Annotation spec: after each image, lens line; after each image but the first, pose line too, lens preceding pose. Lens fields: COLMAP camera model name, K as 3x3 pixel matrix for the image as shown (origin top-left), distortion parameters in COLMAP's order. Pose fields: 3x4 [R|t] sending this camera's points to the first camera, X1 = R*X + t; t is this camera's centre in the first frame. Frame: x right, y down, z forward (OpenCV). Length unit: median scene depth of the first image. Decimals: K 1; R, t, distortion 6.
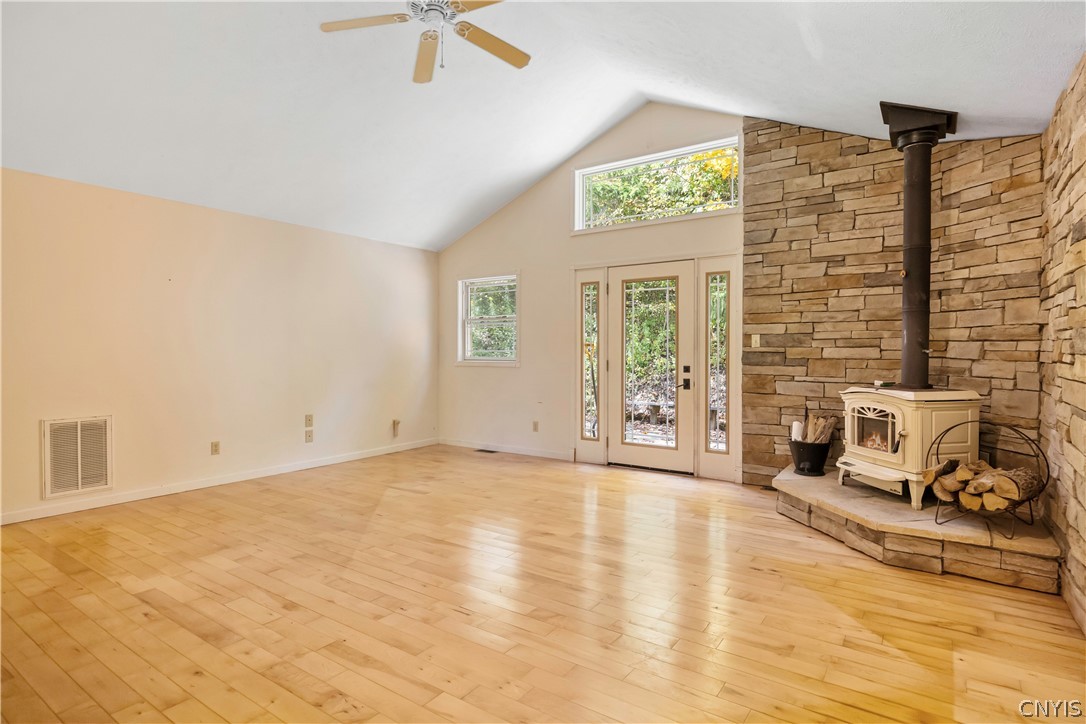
lens RADIAL K [[567.9, 0, 544.8], [0, 567.9, 359.5], [0, 0, 1]] dist [-0.010658, 0.000855]
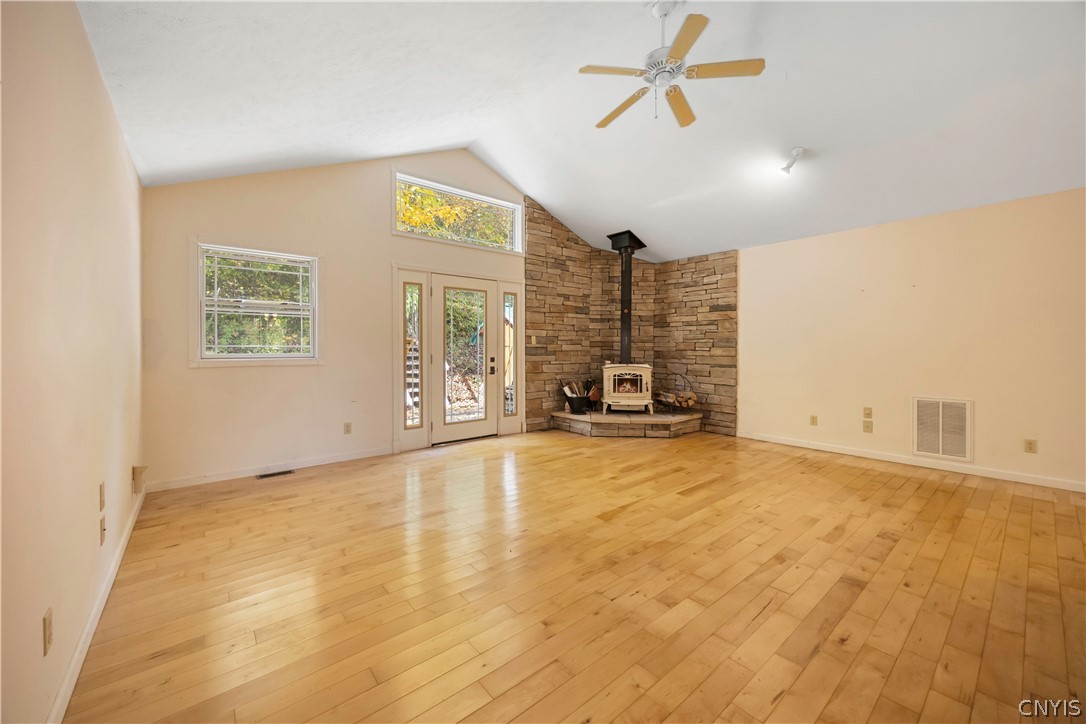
lens RADIAL K [[419.8, 0, 545.7], [0, 419.8, 353.7], [0, 0, 1]] dist [-0.002814, -0.000244]
pose [[0.258932, -0.013134, 0.965806, -0.791243], [0.014935, 0.999842, 0.009593, -0.005769], [-0.965780, 0.011940, 0.259087, 0.691669]]
